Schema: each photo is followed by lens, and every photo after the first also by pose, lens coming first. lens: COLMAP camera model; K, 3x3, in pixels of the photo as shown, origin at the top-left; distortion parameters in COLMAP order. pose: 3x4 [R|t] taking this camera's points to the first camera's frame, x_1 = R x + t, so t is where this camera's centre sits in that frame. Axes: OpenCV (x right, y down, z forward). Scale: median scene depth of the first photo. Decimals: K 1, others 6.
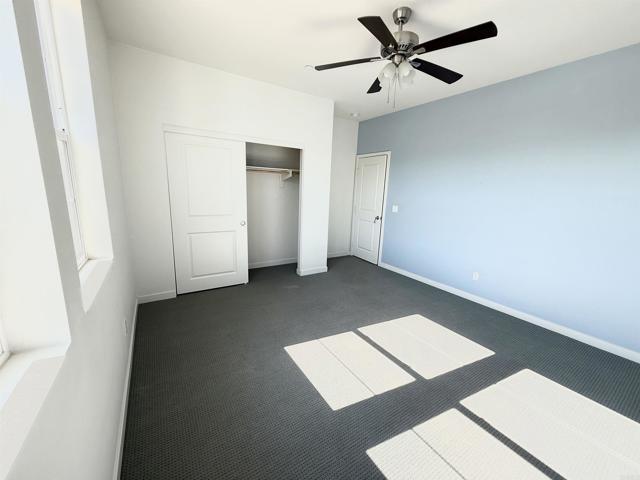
lens RADIAL K [[256.4, 0, 320.0], [0, 256.4, 240.0], [0, 0, 1]] dist [-0.000751, -0.000049]
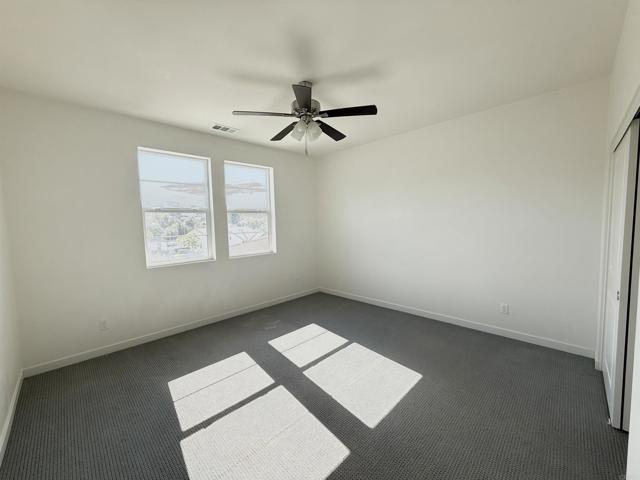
lens RADIAL K [[256.4, 0, 320.0], [0, 256.4, 240.0], [0, 0, 1]] dist [-0.000751, -0.000049]
pose [[0.224169, 0.046065, -0.973461, 1.383396], [-0.176710, 0.984245, 0.005882, -0.117193], [0.958395, 0.170702, 0.228777, 0.547439]]
